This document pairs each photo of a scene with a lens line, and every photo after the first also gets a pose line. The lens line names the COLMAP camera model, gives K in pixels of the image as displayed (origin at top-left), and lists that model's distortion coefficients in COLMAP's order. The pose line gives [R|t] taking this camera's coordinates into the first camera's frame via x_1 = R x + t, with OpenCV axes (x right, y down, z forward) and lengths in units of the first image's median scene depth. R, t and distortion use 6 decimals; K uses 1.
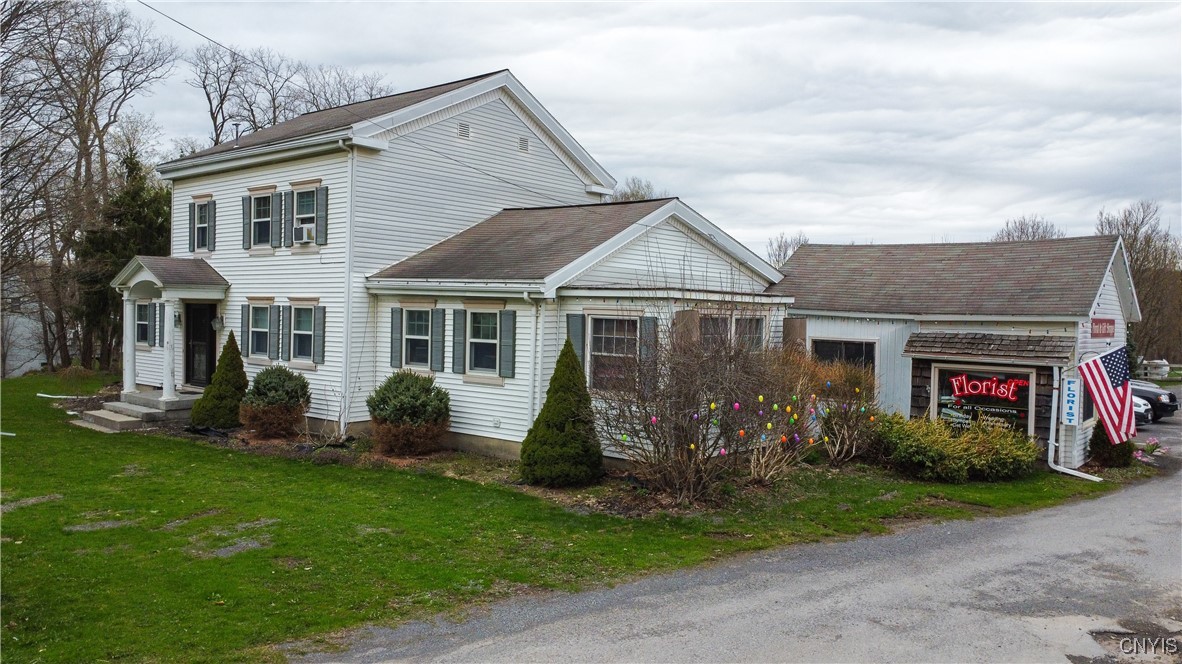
lens RADIAL K [[885.8, 0, 591.0], [0, 885.8, 332.0], [0, 0, 1]] dist [0.002058, -0.005757]
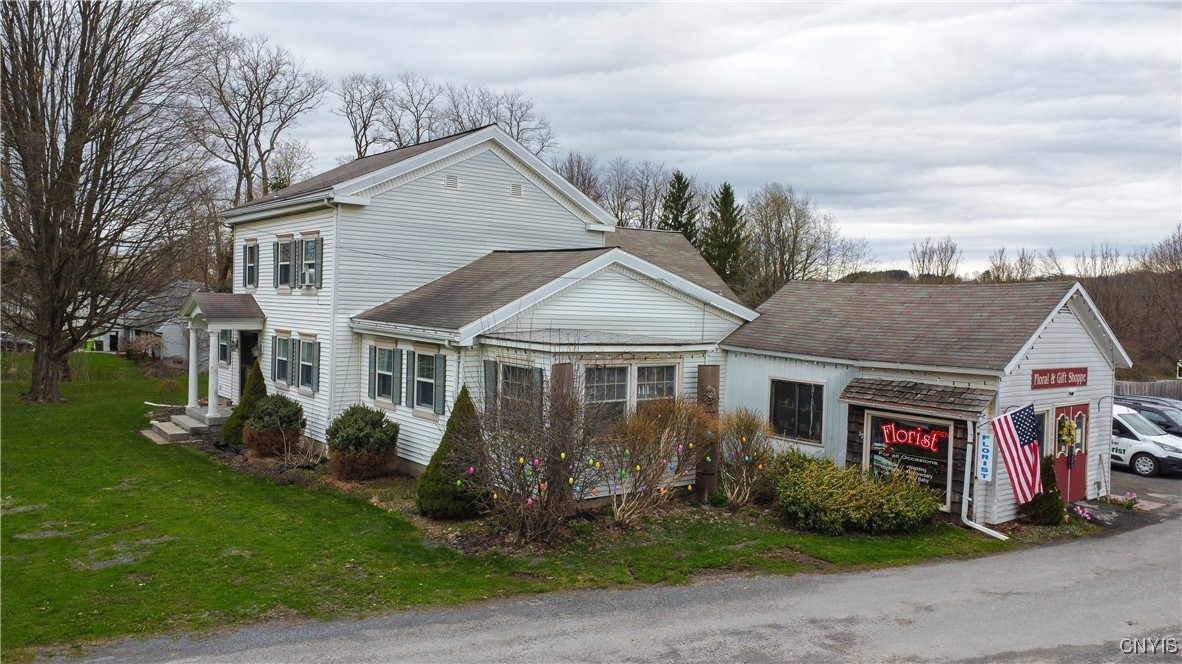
lens RADIAL K [[885.8, 0, 591.0], [0, 885.8, 332.0], [0, 0, 1]] dist [0.002058, -0.005757]
pose [[0.978782, 0.014379, -0.204401, 0.303810], [-0.013616, 0.999894, 0.005140, -0.057951], [0.204454, -0.002248, 0.978874, -0.053806]]
